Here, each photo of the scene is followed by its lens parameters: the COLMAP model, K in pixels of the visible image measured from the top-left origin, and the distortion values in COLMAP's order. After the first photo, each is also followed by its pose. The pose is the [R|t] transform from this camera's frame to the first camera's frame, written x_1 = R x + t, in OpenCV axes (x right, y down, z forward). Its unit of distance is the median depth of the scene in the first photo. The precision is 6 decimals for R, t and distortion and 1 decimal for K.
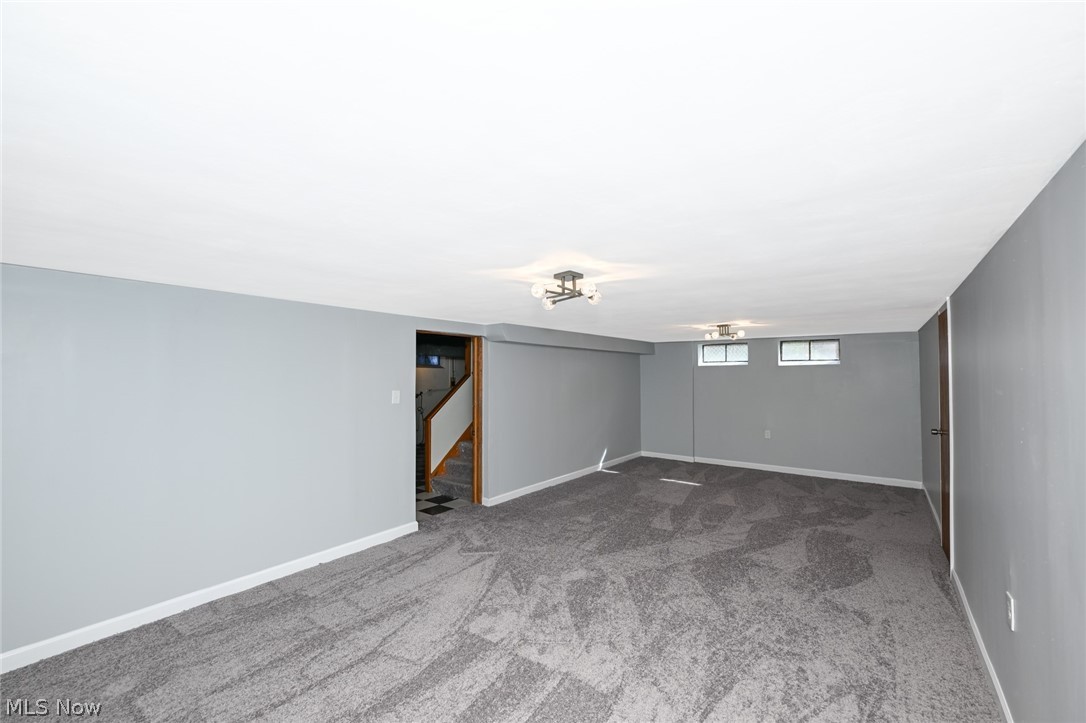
lens RADIAL K [[436.1, 0, 541.7], [0, 436.1, 362.7], [0, 0, 1]] dist [-0.002177, -0.000105]
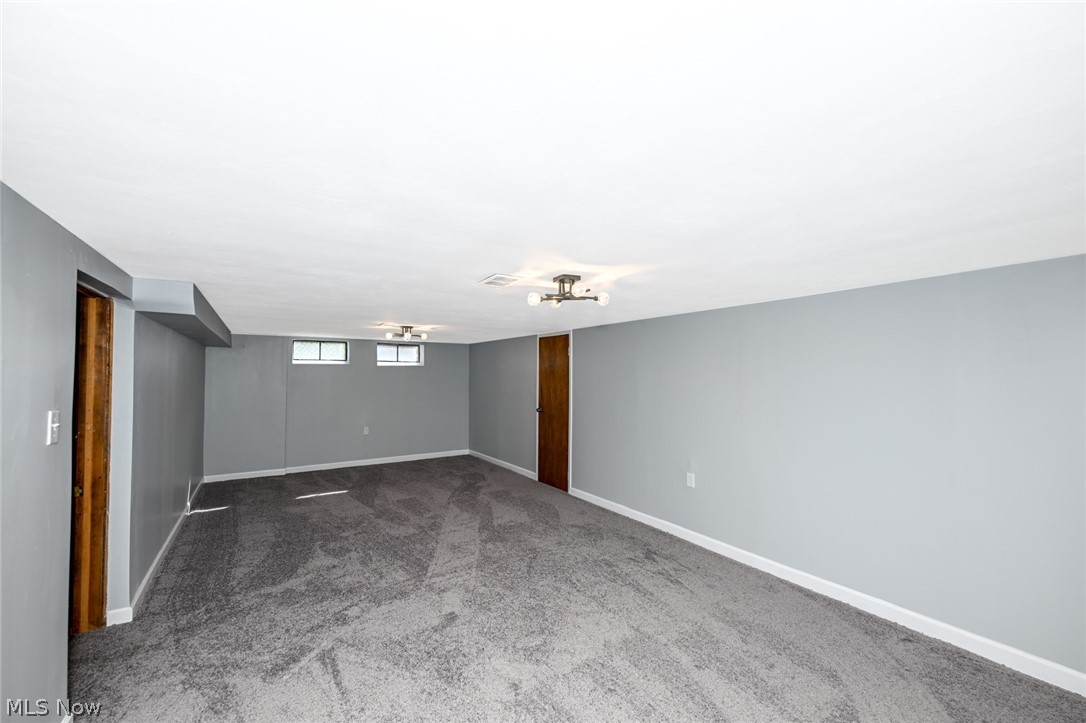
lens RADIAL K [[436.1, 0, 541.7], [0, 436.1, 362.7], [0, 0, 1]] dist [-0.002177, -0.000105]
pose [[0.320233, 0.027197, 0.946948, -0.463732], [-0.029947, 0.999379, -0.018576, 0.010163], [-0.946866, -0.022409, 0.320848, 0.357787]]
